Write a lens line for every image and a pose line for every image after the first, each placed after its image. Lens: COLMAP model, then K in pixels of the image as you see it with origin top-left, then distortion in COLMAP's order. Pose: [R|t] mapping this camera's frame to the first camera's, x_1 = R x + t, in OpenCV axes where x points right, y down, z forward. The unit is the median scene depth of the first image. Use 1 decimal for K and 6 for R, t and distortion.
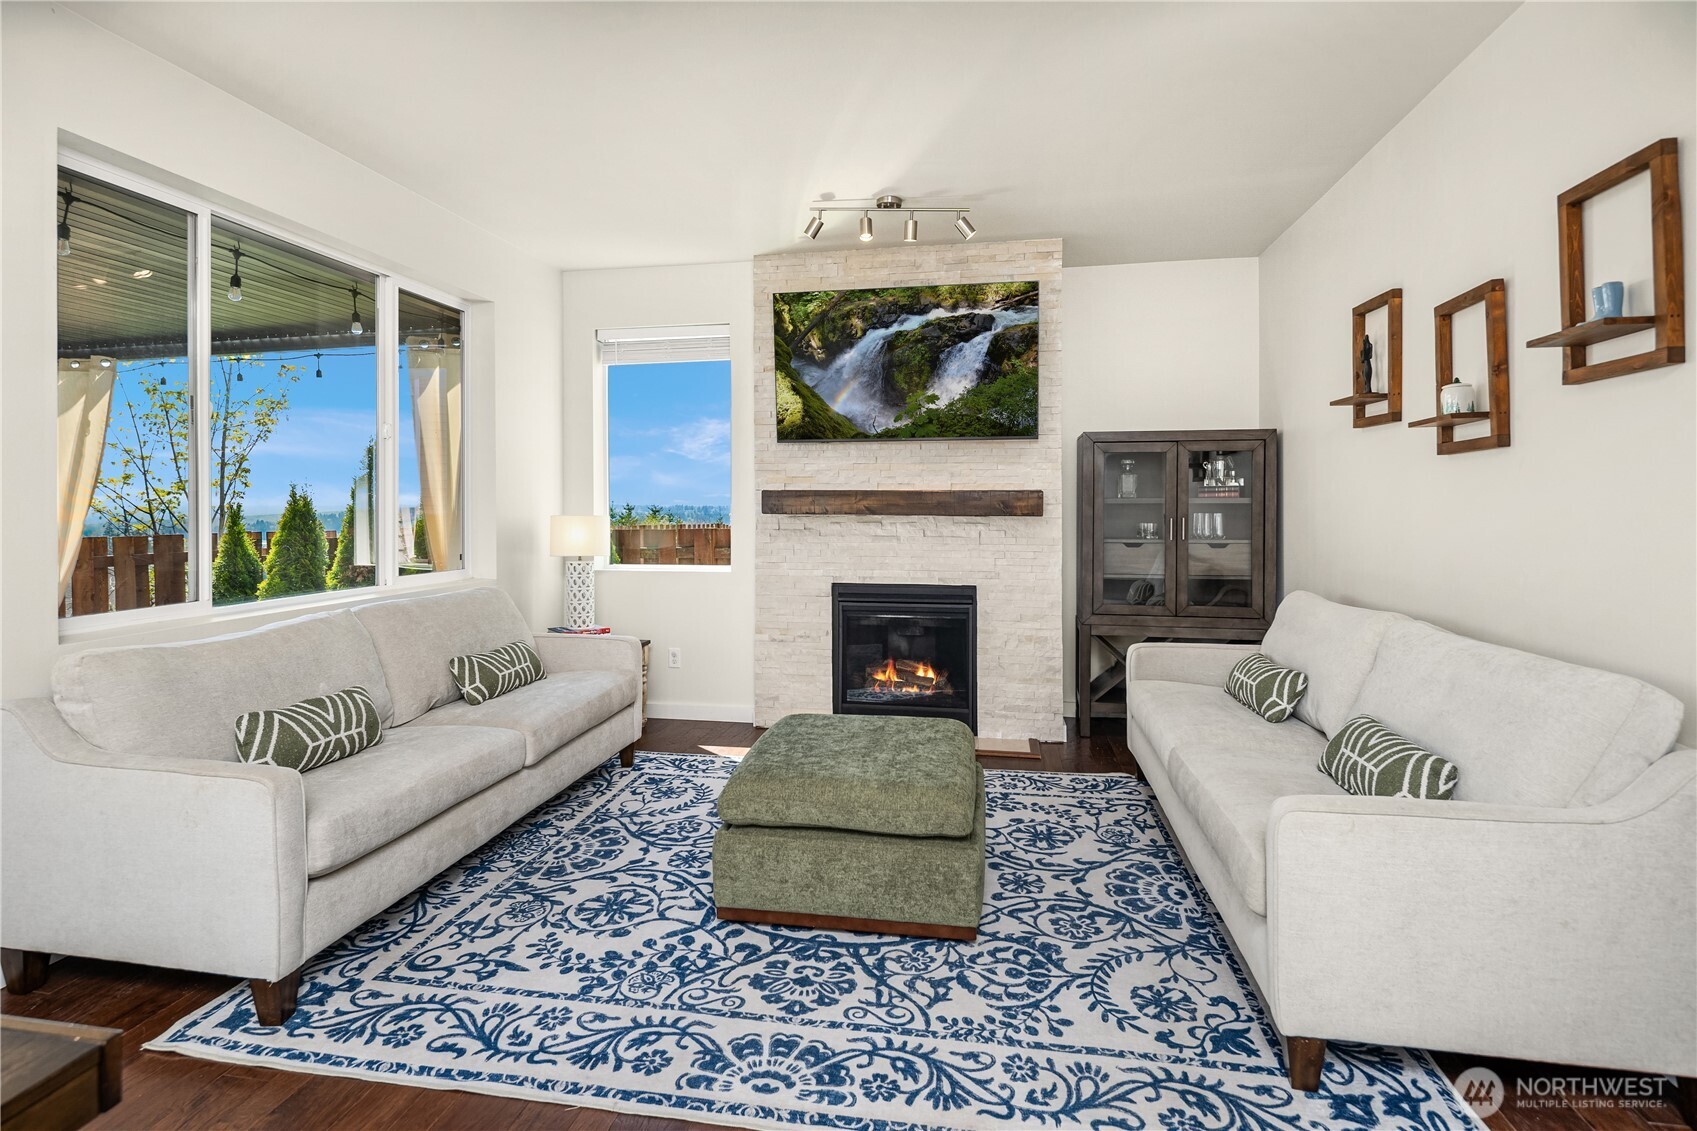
lens RADIAL K [[825.3, 0, 849.6], [0, 825.3, 505.4], [0, 0, 1]] dist [0.003494, 0.000363]
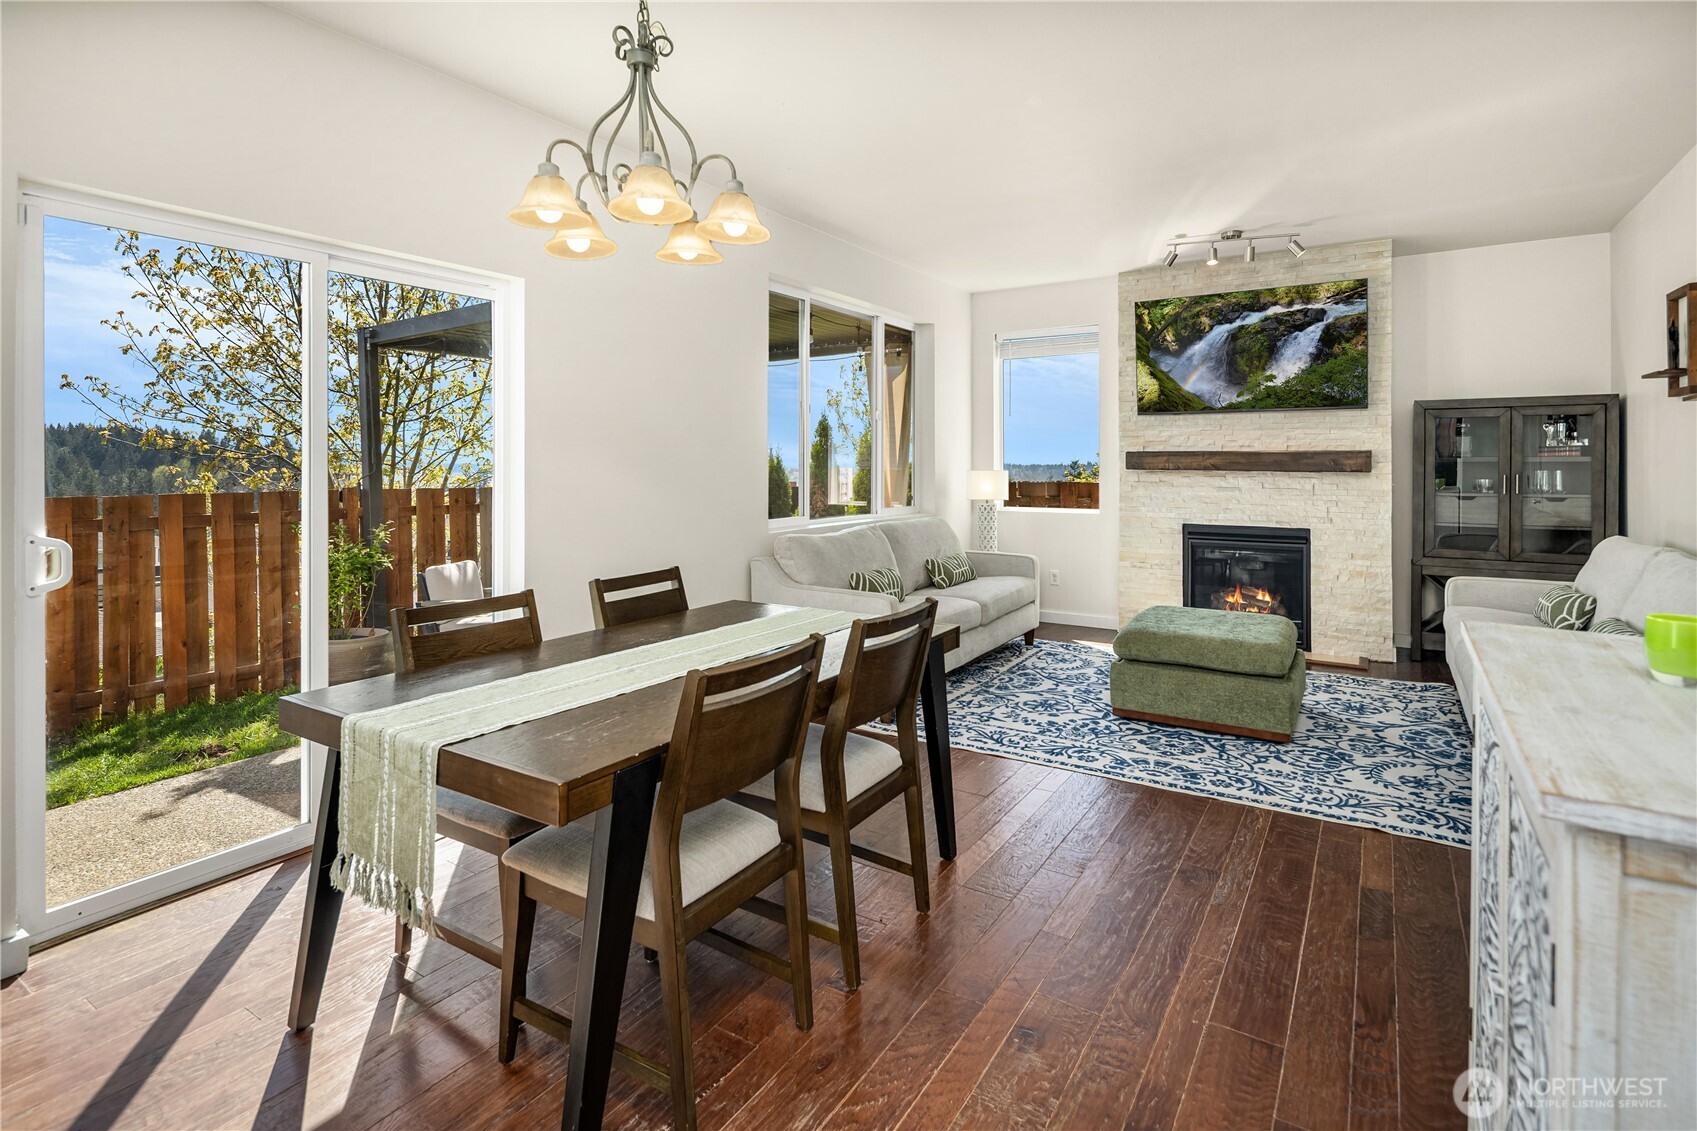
lens RADIAL K [[823.6, 0, 851.3], [0, 823.6, 466.7], [0, 0, 1]] dist [0.000002, -0.000577]
pose [[0.924378, 0.002710, -0.381468, -0.013797], [-0.001625, 0.999994, 0.003165, 0.003418], [0.381474, -0.002306, 0.924377, -0.528905]]
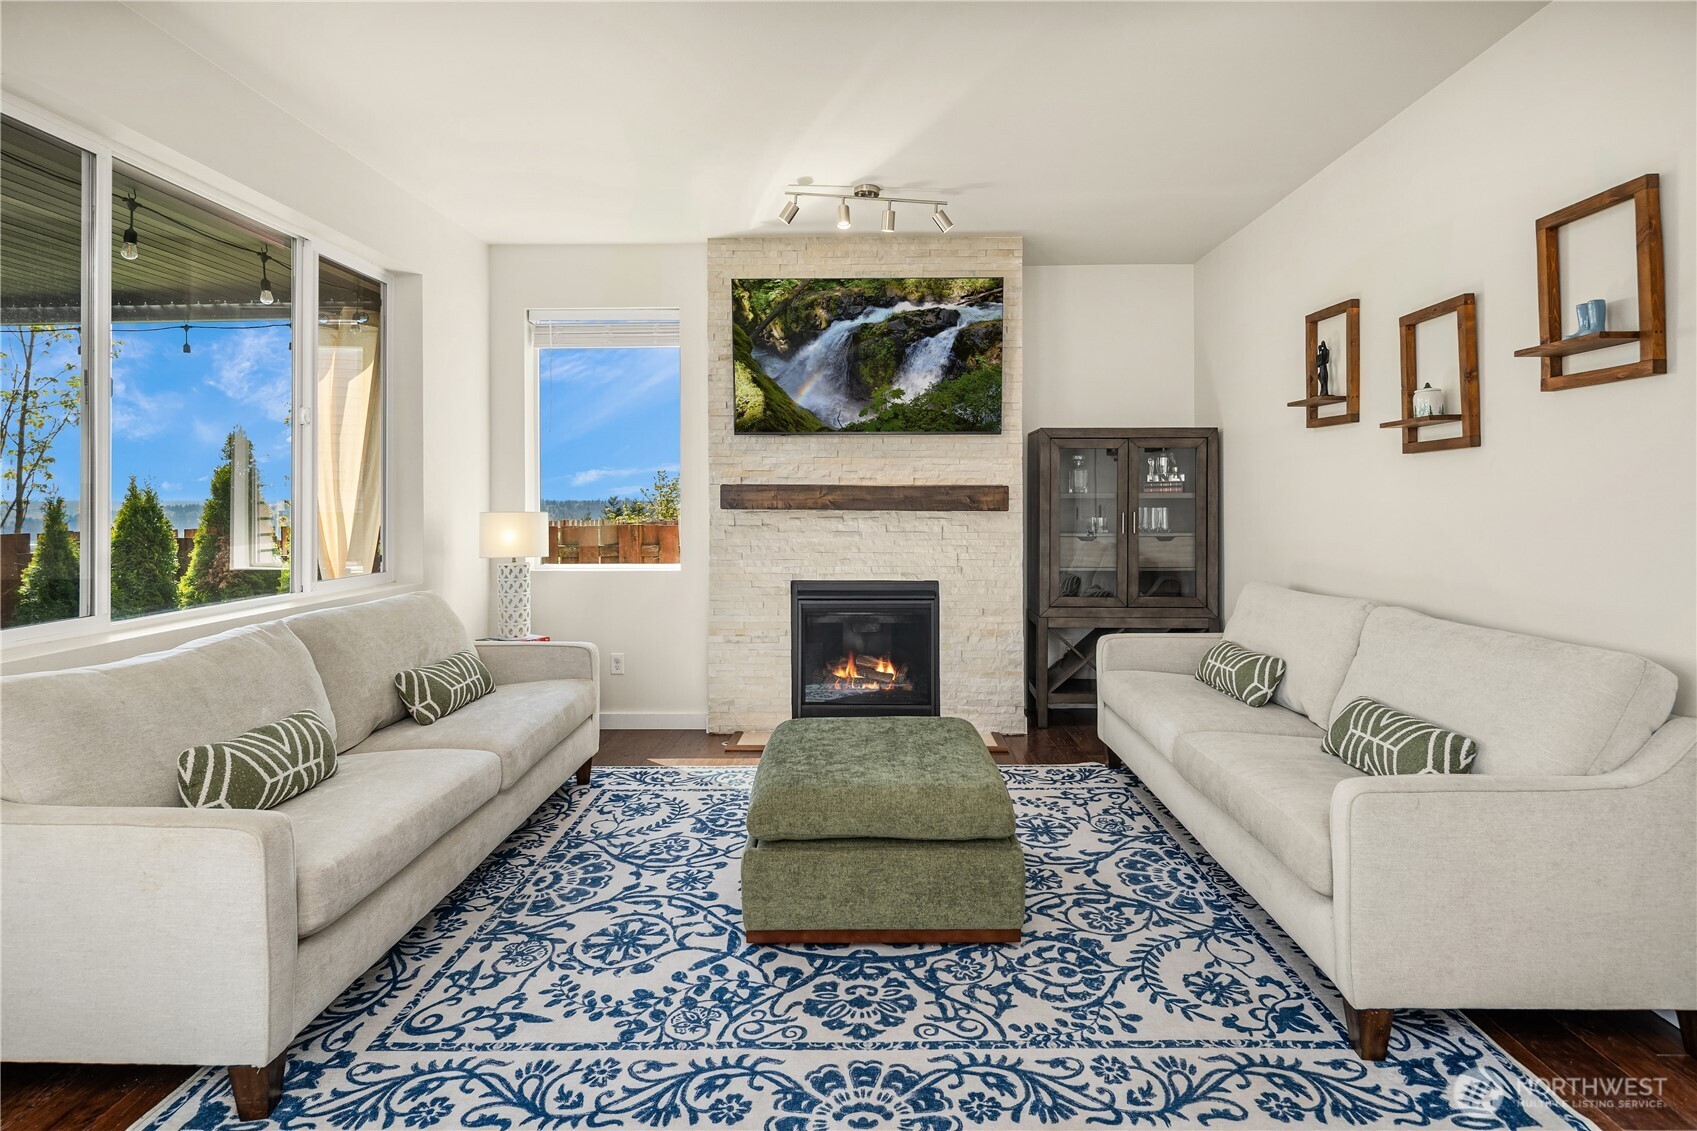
lens RADIAL K [[831.5, 0, 864.5], [0, 831.5, 492.3], [0, 0, 1]] dist [0.004529, -0.001724]
pose [[0.986048, 0.000846, 0.166457, -0.140017], [0.000767, 0.999953, -0.009626, -0.000215], [-0.166458, 0.009619, 0.986002, 0.033664]]
